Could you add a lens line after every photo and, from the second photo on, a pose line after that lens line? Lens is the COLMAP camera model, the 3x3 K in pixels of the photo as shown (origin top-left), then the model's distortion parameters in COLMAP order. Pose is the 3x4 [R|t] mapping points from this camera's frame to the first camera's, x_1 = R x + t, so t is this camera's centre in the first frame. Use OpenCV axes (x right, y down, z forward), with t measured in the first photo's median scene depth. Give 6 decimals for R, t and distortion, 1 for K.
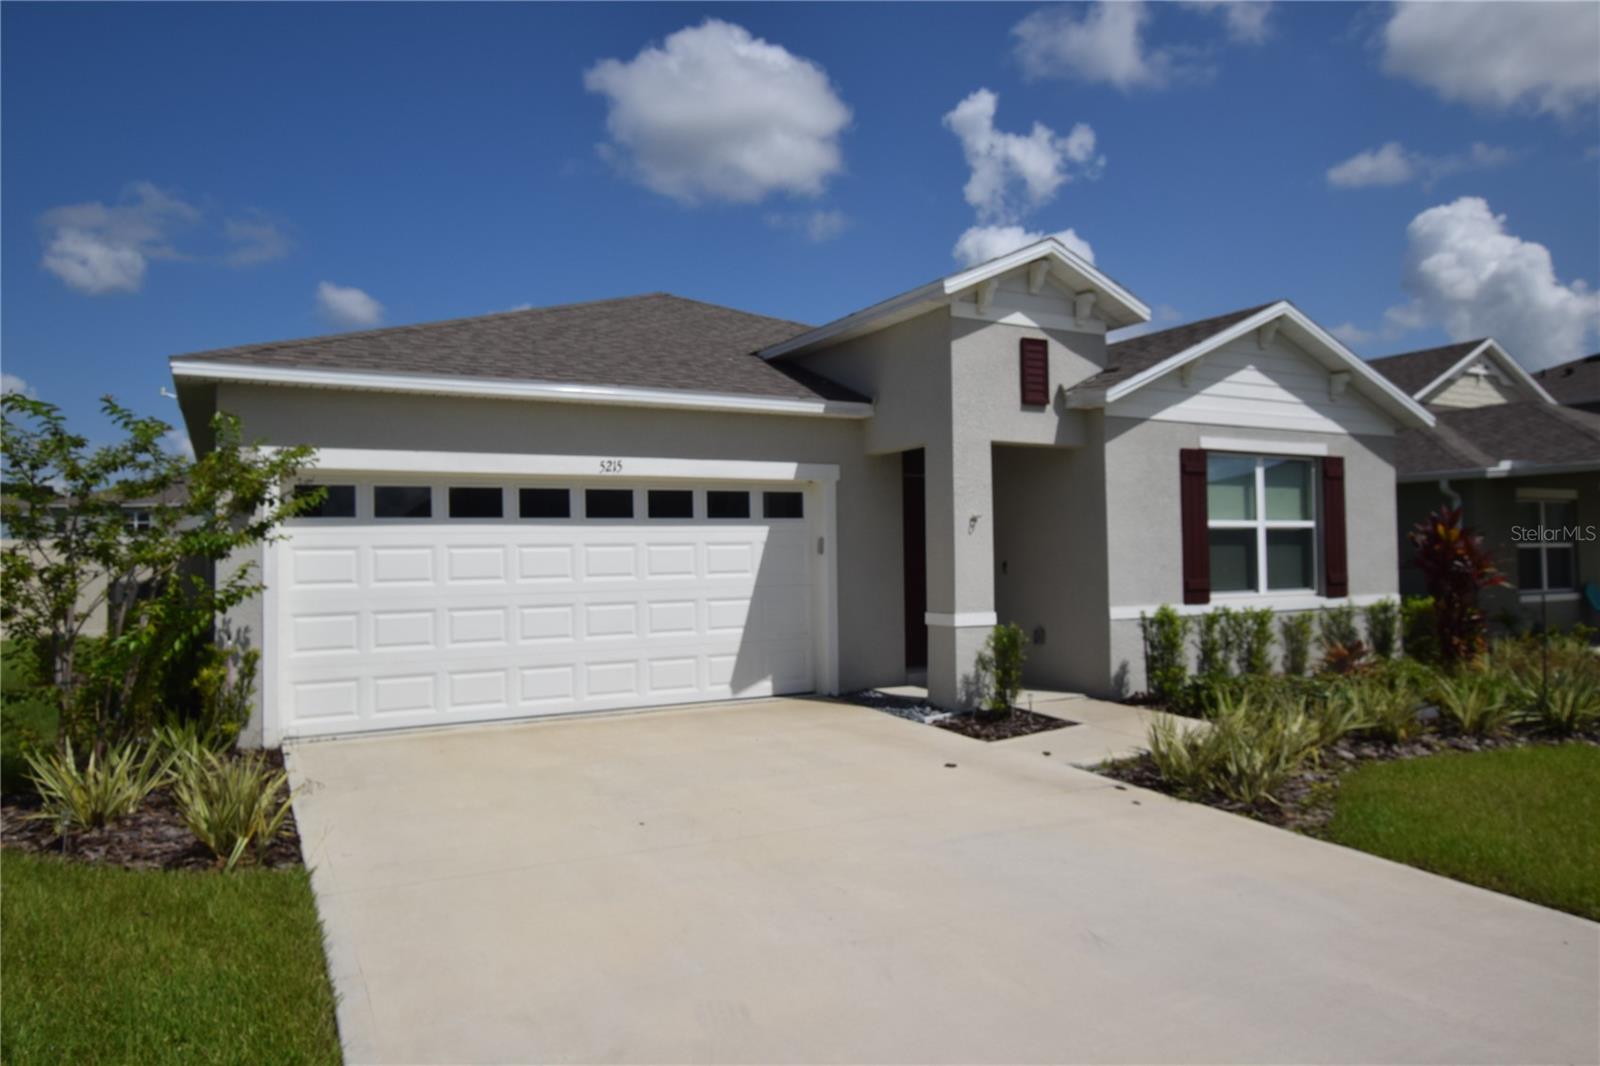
lens RADIAL K [[1081.9, 0, 775.2], [0, 1081.9, 524.7], [0, 0, 1]] dist [0.006468, 0.001232]
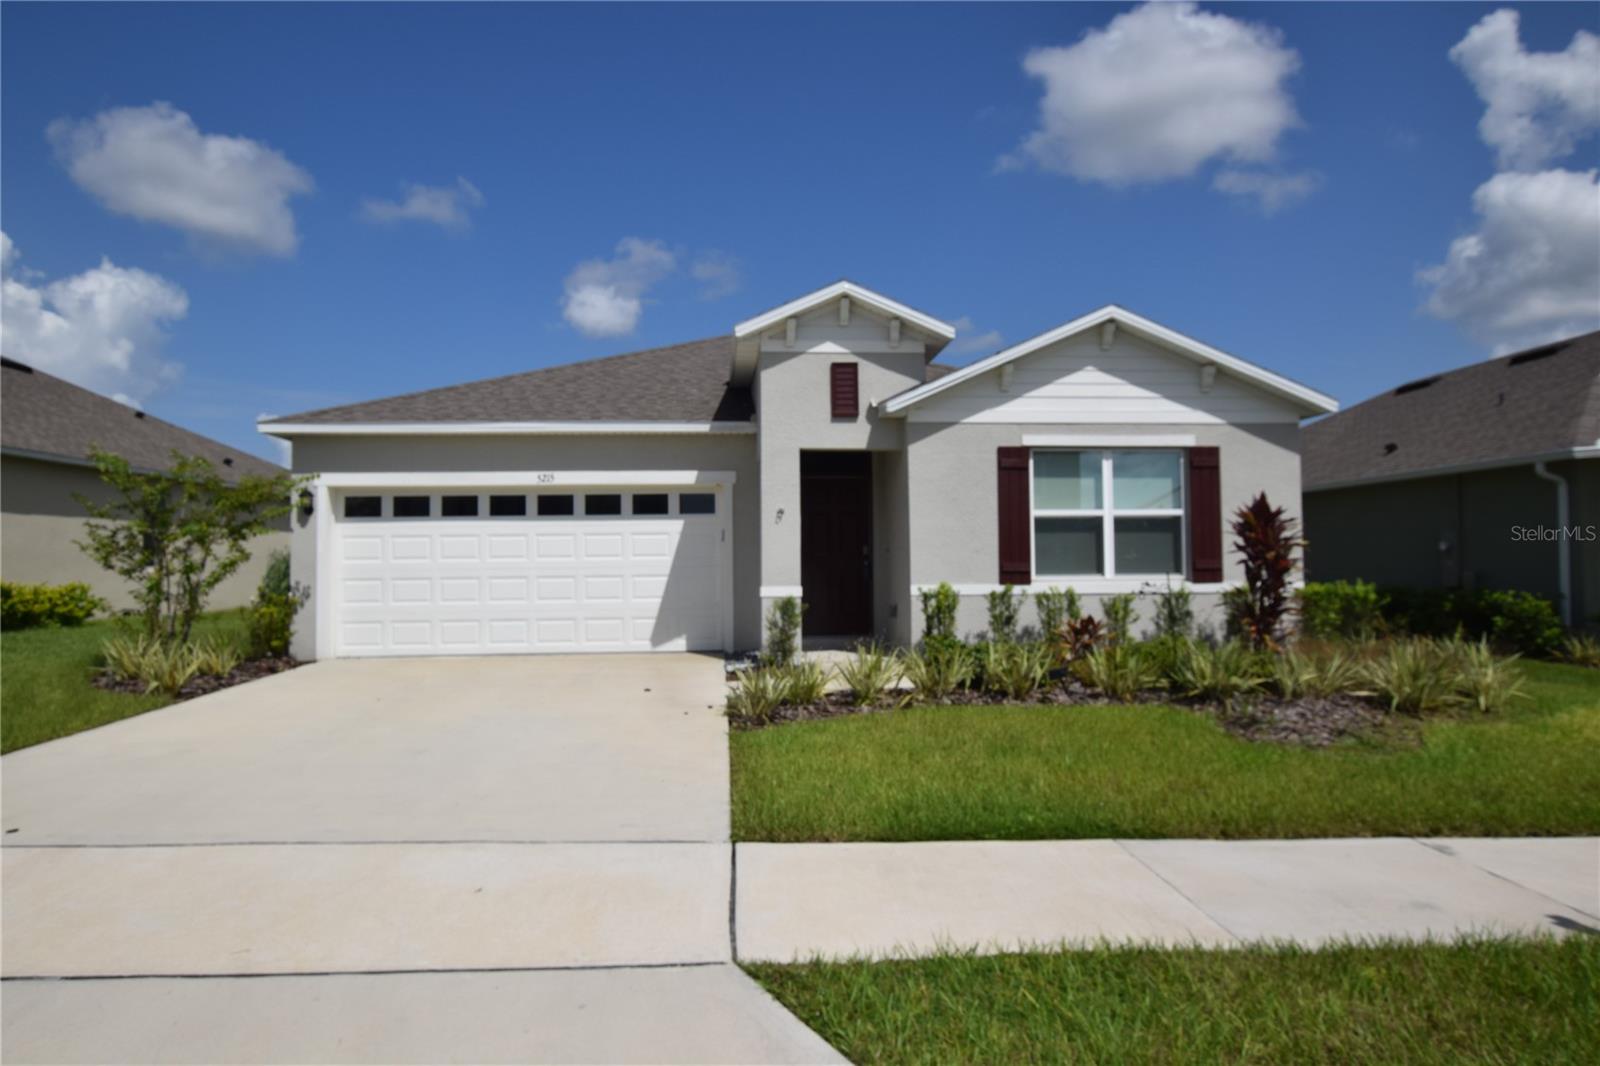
lens RADIAL K [[1114.0, 0, 800.0], [0, 1114.0, 533.0], [0, 0, 1]] dist [0.005966, -0.000780]
pose [[0.901958, -0.008416, -0.431742, 0.696333], [0.009419, 0.999956, 0.000184, 0.017781], [0.431721, -0.004232, 0.901997, -0.142316]]
